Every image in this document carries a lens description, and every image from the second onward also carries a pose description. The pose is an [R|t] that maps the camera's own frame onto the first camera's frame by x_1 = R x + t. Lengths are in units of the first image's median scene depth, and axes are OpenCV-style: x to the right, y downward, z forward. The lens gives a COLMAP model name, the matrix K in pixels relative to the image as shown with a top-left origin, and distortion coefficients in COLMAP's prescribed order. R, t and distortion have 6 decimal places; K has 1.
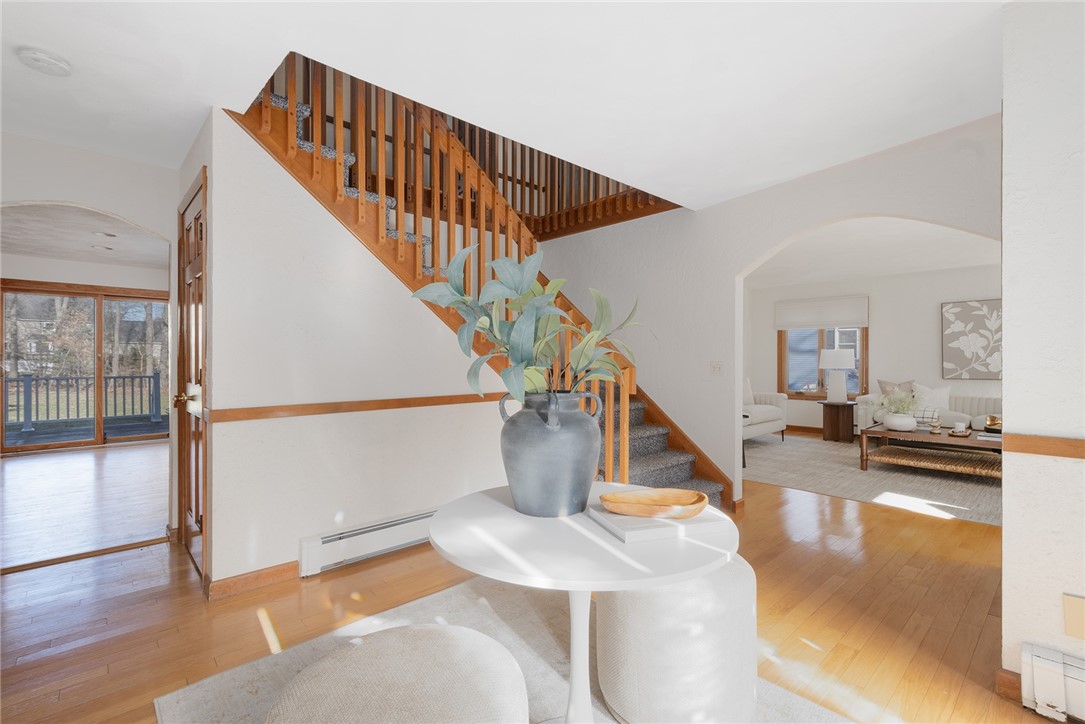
lens RADIAL K [[486.9, 0, 552.0], [0, 486.9, 362.7], [0, 0, 1]] dist [0.003398, 0.000088]
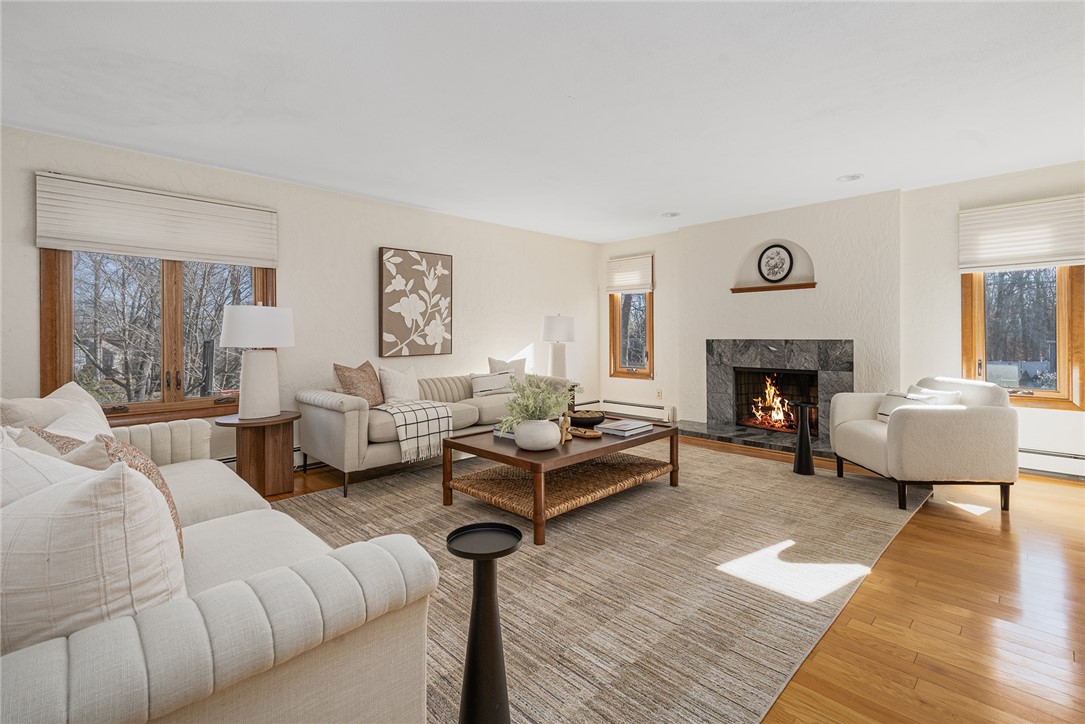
lens RADIAL K [[486.9, 0, 548.7], [0, 486.9, 334.3], [0, 0, 1]] dist [0.003398, 0.000088]
pose [[-0.011833, 0.001261, 0.999929, 0.112844], [0.007594, 0.999970, -0.001171, 0.003759], [-0.999901, 0.007579, -0.011842, 0.793486]]
